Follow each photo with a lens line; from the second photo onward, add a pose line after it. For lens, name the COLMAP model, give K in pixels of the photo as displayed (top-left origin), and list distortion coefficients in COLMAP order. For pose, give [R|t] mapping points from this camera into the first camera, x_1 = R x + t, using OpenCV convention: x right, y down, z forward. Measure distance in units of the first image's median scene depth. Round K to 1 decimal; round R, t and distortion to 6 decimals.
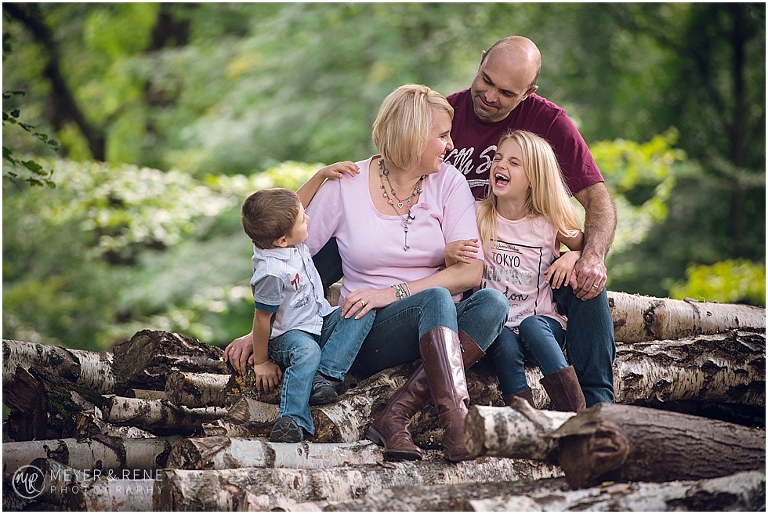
lens RADIAL K [[4411.7, 0, 384.0], [0, 4411.7, 257.0], [0, 0, 1]] dist [1.880299, 0.521904]
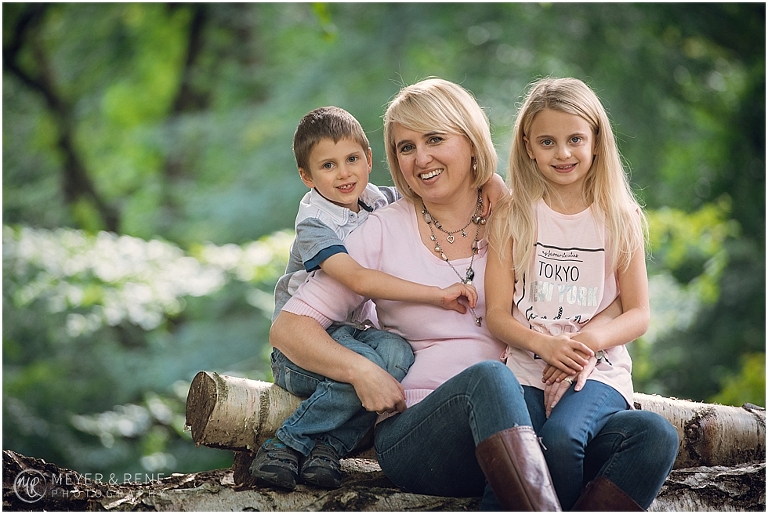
lens RADIAL K [[4411.7, 0, 384.0], [0, 4411.7, 257.0], [0, 0, 1]] dist [1.880299, 0.521904]
pose [[0.999925, 0.004864, -0.011250, 0.019178], [-0.005075, 0.999810, -0.018828, -0.000258], [0.011157, 0.018884, 0.999759, 0.301892]]
